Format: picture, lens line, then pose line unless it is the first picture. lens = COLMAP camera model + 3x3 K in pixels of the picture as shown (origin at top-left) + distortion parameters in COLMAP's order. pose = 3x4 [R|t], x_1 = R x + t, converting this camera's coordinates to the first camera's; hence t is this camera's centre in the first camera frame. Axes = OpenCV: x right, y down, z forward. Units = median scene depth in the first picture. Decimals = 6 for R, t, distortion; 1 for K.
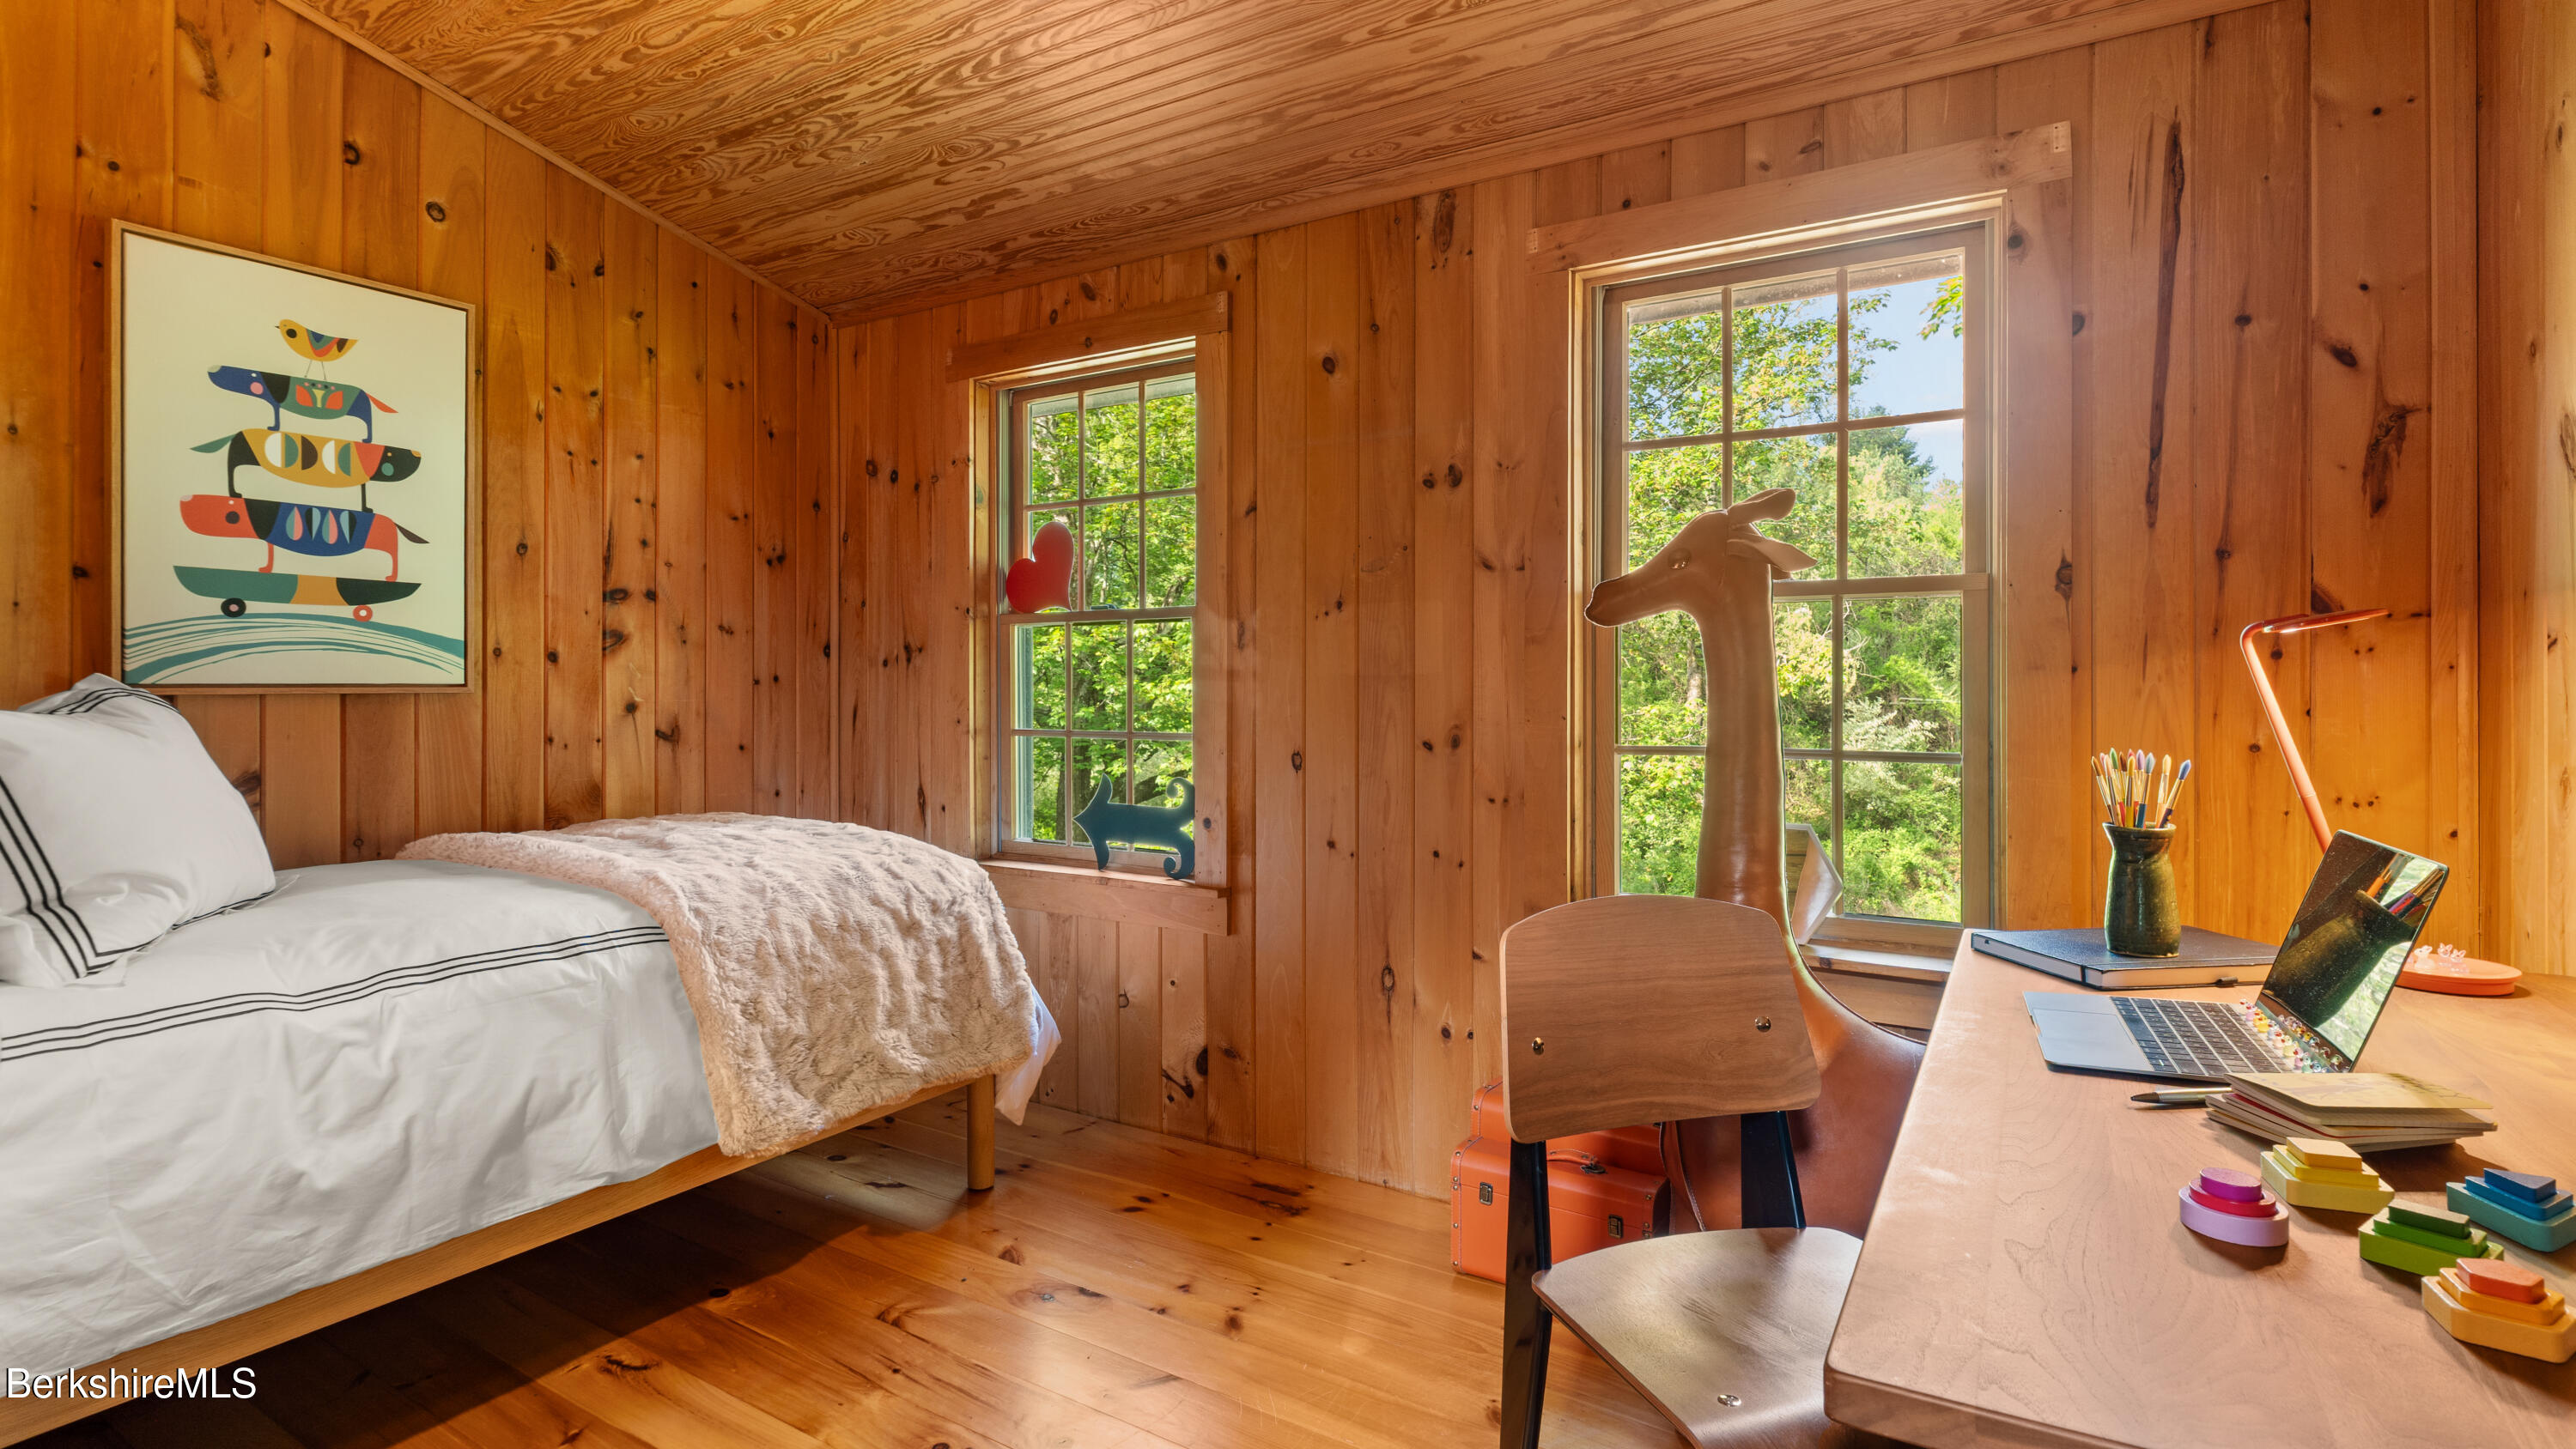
lens RADIAL K [[1187.4, 0, 1296.6], [0, 1187.4, 702.8], [0, 0, 1]] dist [-0.007193, 0.000542]
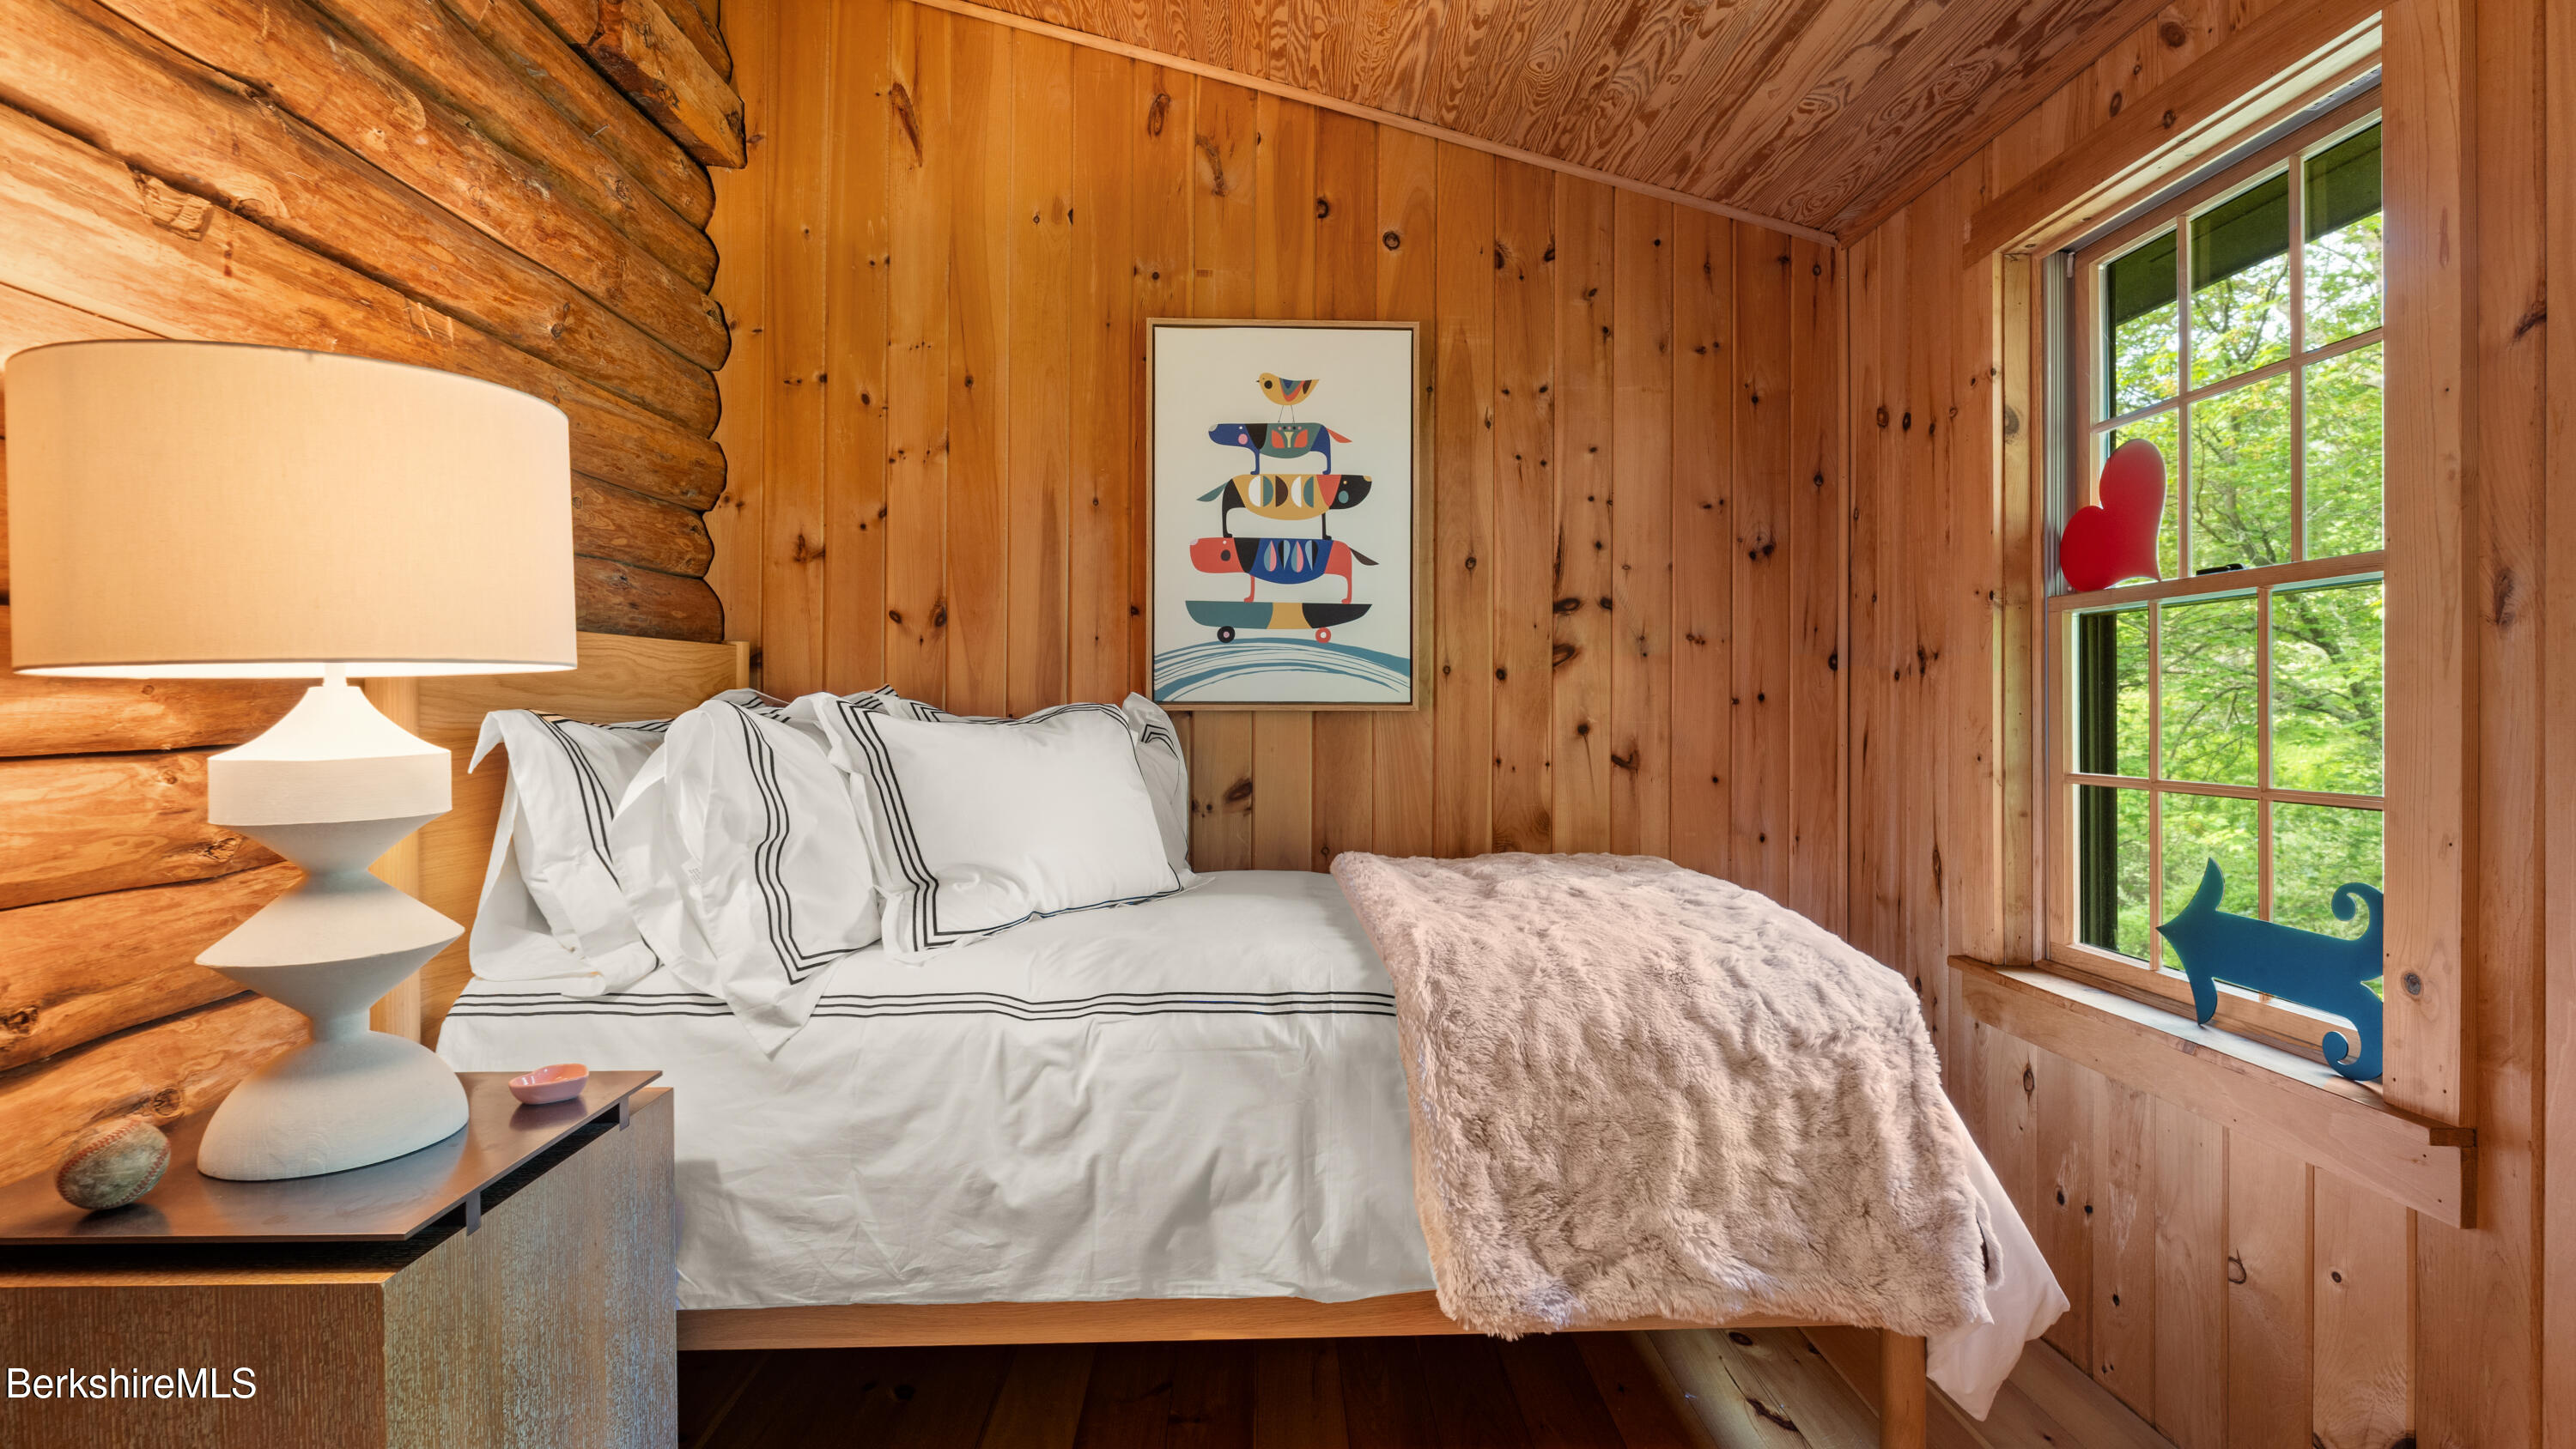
lens RADIAL K [[1187.4, 0, 1295.5], [0, 1187.4, 705.3], [0, 0, 1]] dist [-0.007193, 0.000542]
pose [[0.558296, -0.000036, -0.829642, 0.083046], [-0.016437, 0.999803, -0.011104, -0.000632], [0.829479, 0.019836, 0.558186, 0.396104]]
